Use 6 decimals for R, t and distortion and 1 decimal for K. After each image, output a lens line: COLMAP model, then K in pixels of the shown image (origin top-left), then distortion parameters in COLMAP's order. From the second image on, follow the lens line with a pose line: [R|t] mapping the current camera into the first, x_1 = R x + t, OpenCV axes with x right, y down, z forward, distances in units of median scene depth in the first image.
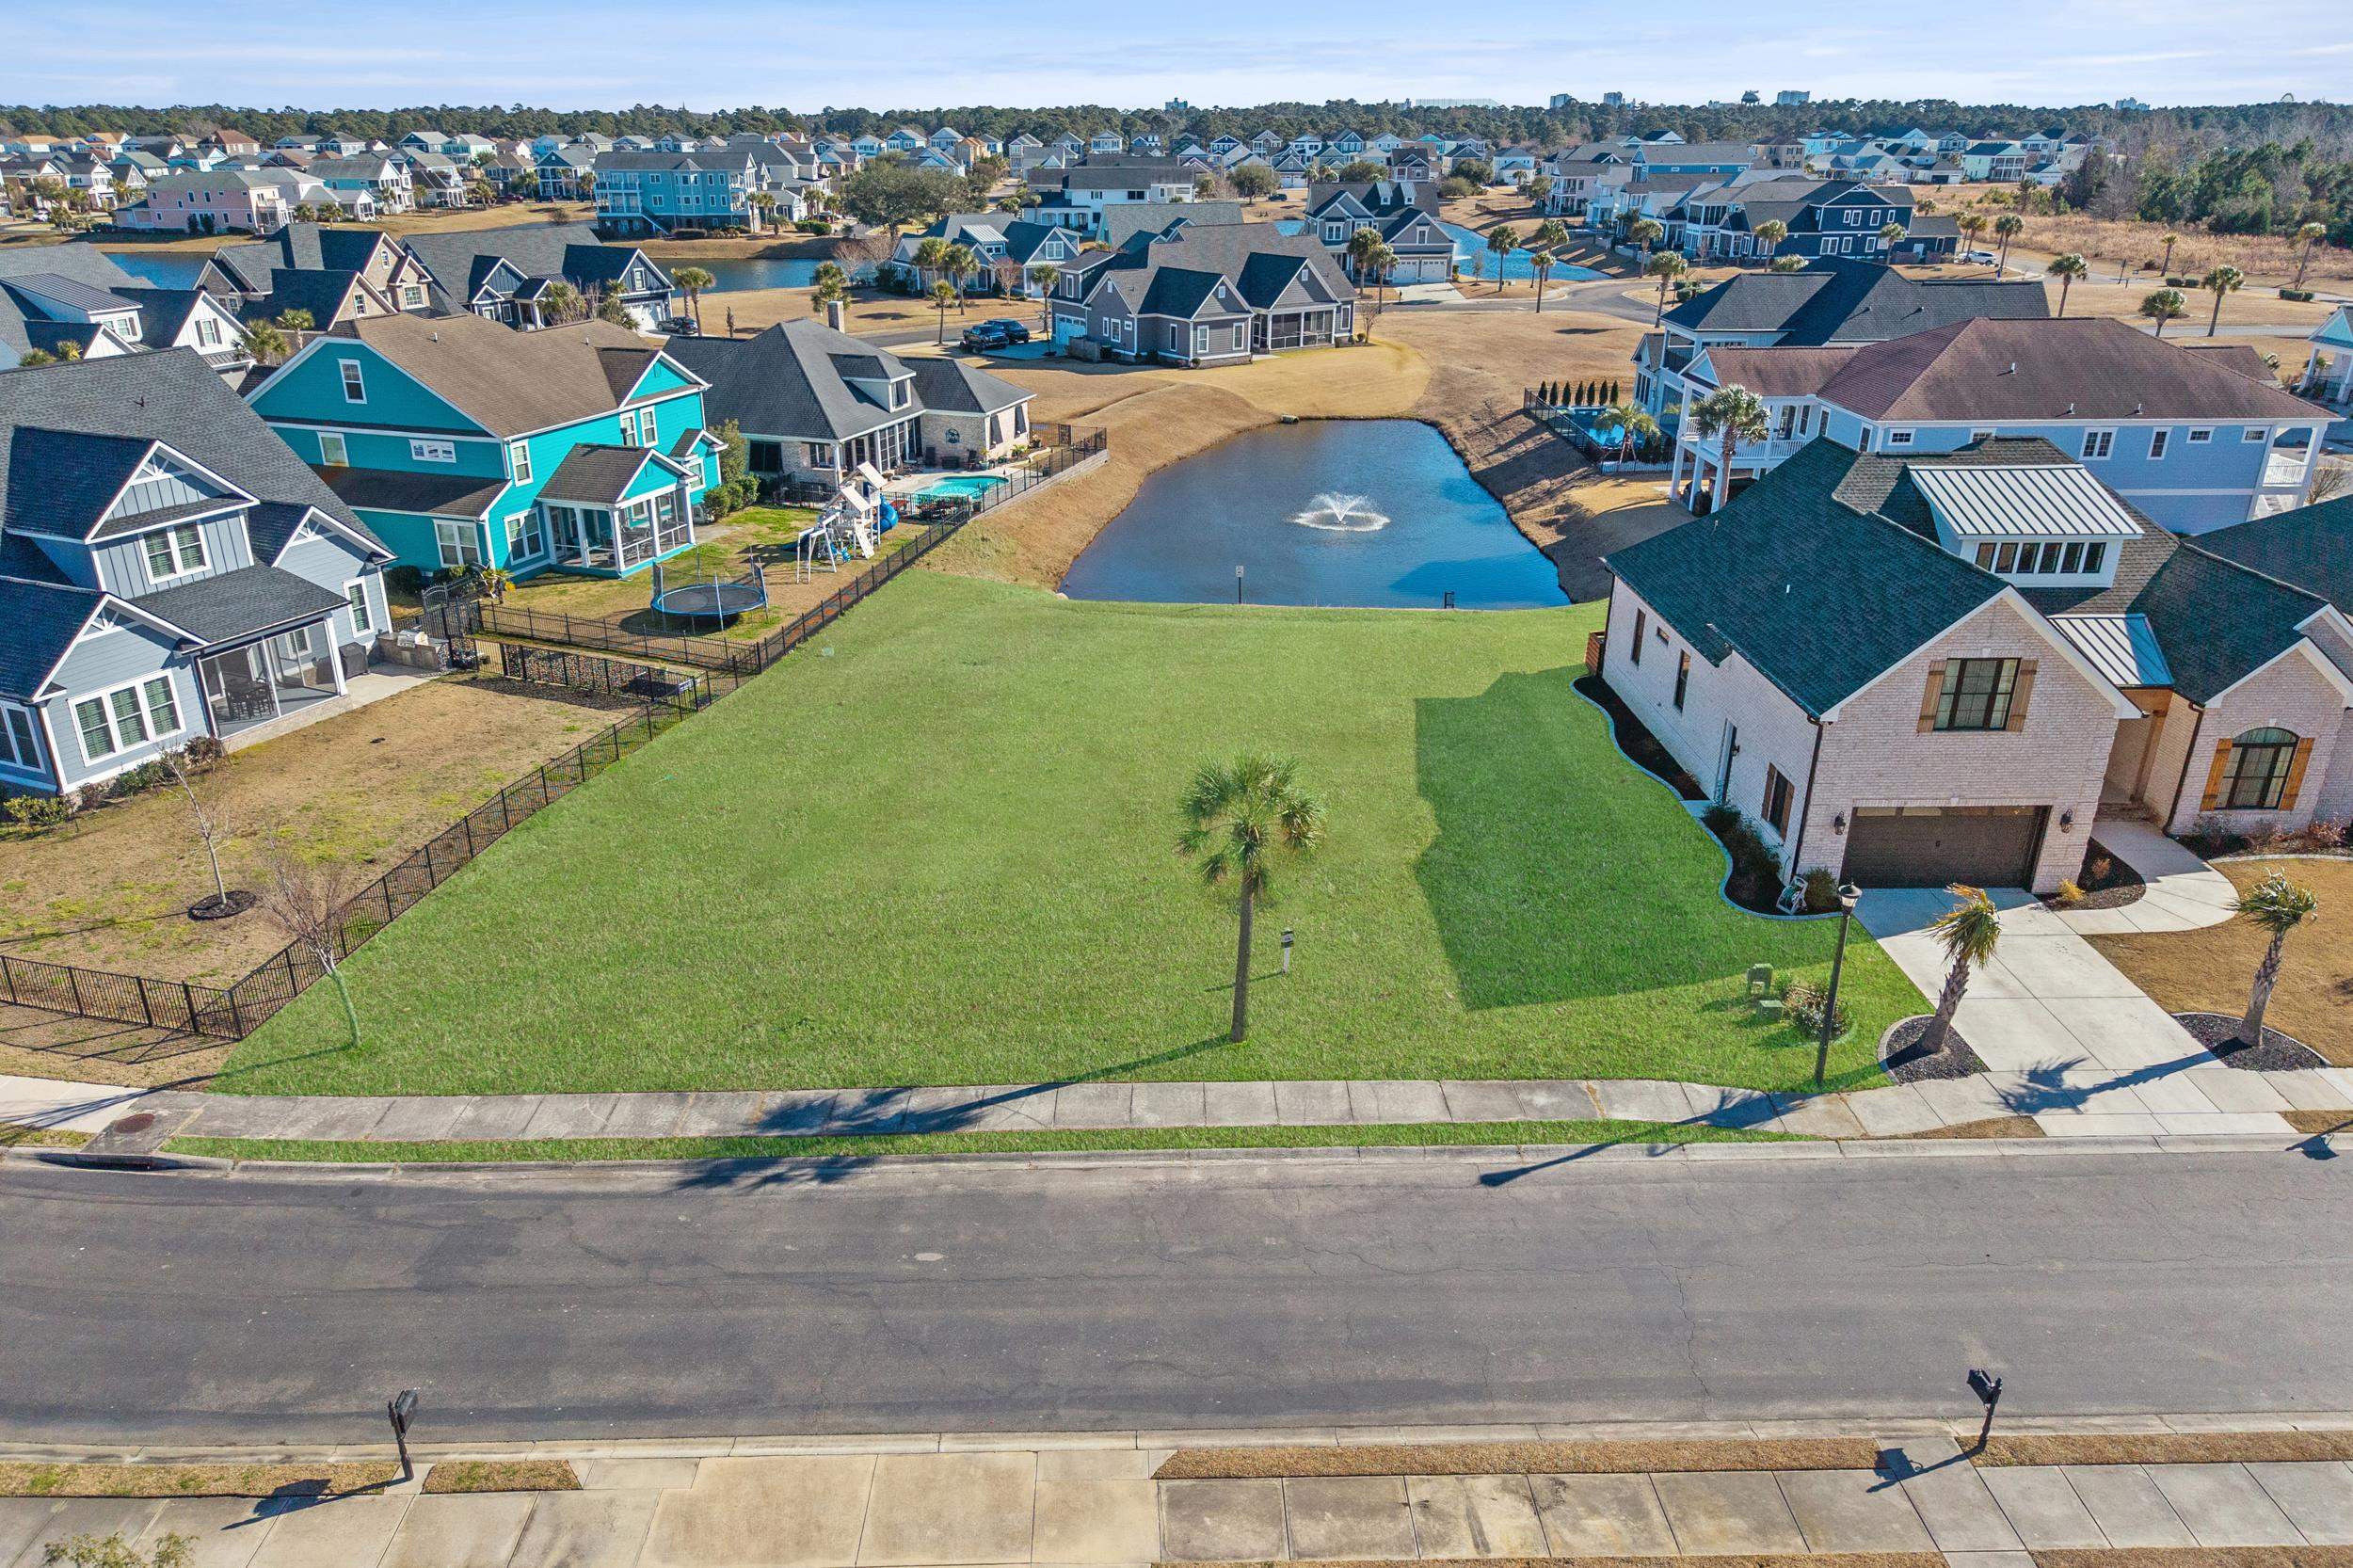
lens RADIAL K [[1576.6, 0, 1188.5], [0, 1576.6, 784.6], [0, 0, 1]] dist [0.072169, -0.092016]
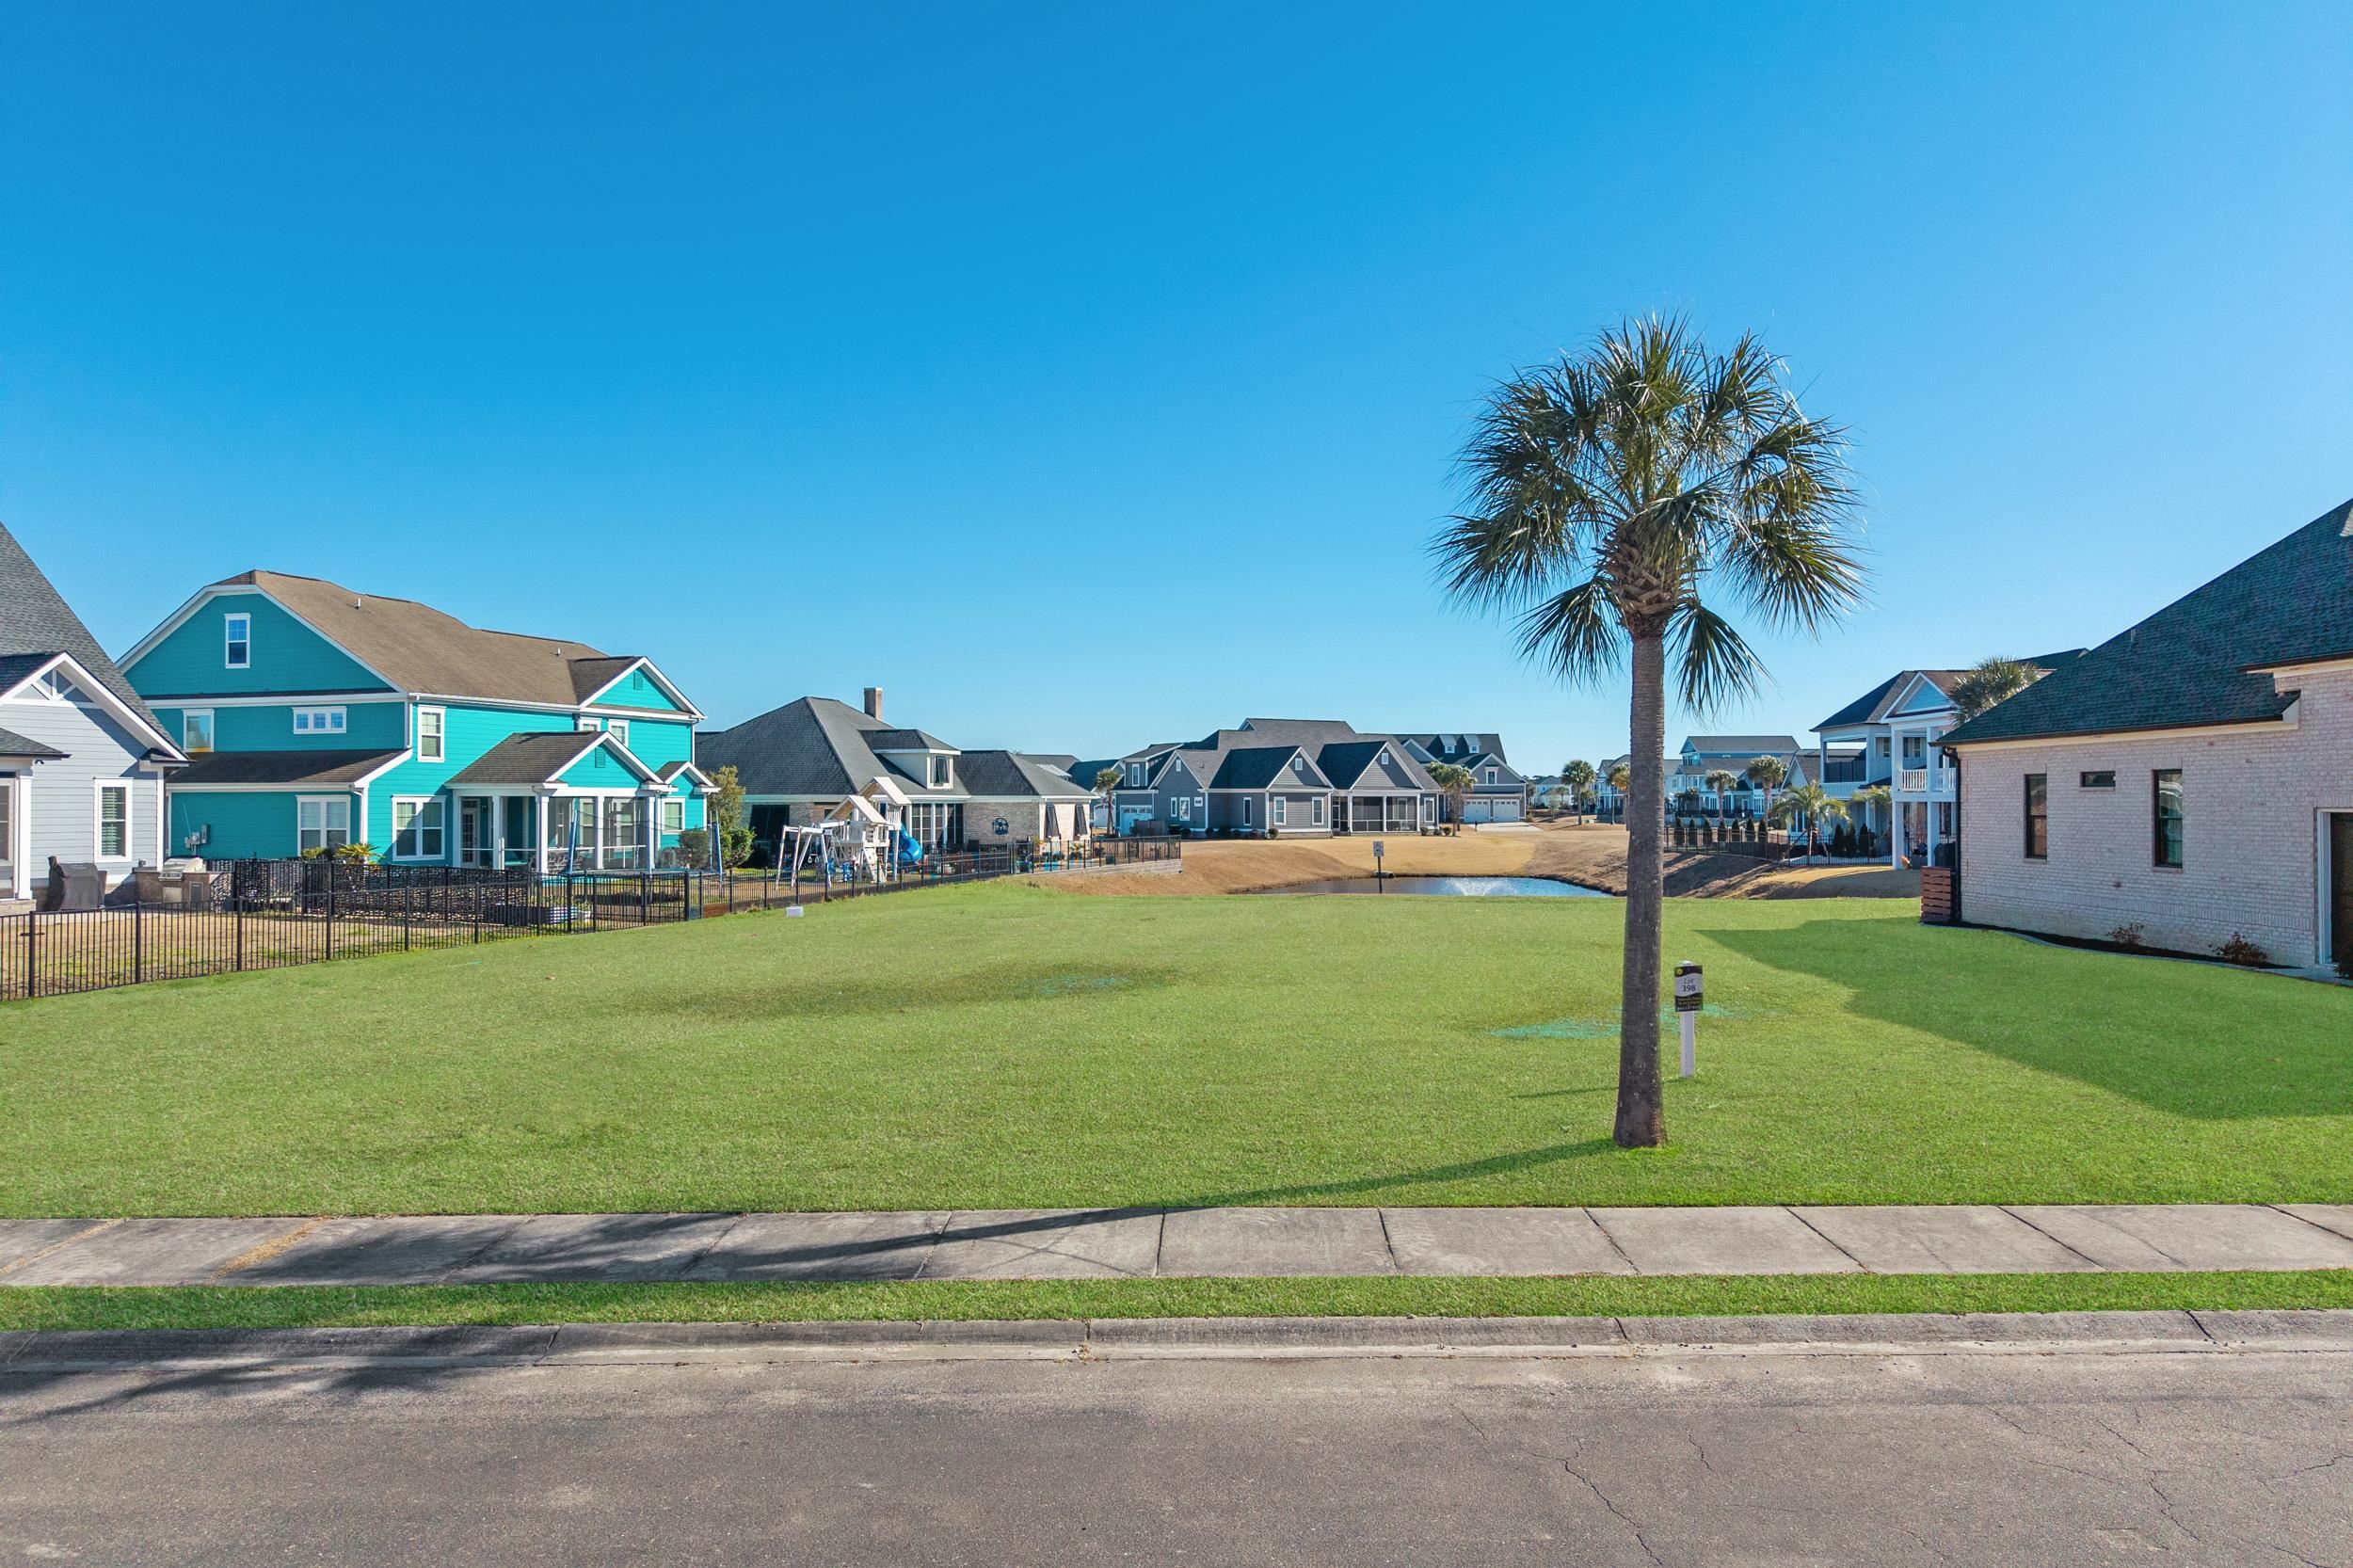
lens RADIAL K [[1576.6, 0, 1188.5], [0, 1576.6, 784.6], [0, 0, 1]] dist [0.072169, -0.092016]
pose [[0.999324, -0.019532, -0.031130, -0.029786], [0.006061, 0.923075, -0.384571, 0.109766], [0.036247, 0.384123, 0.922570, 0.295713]]
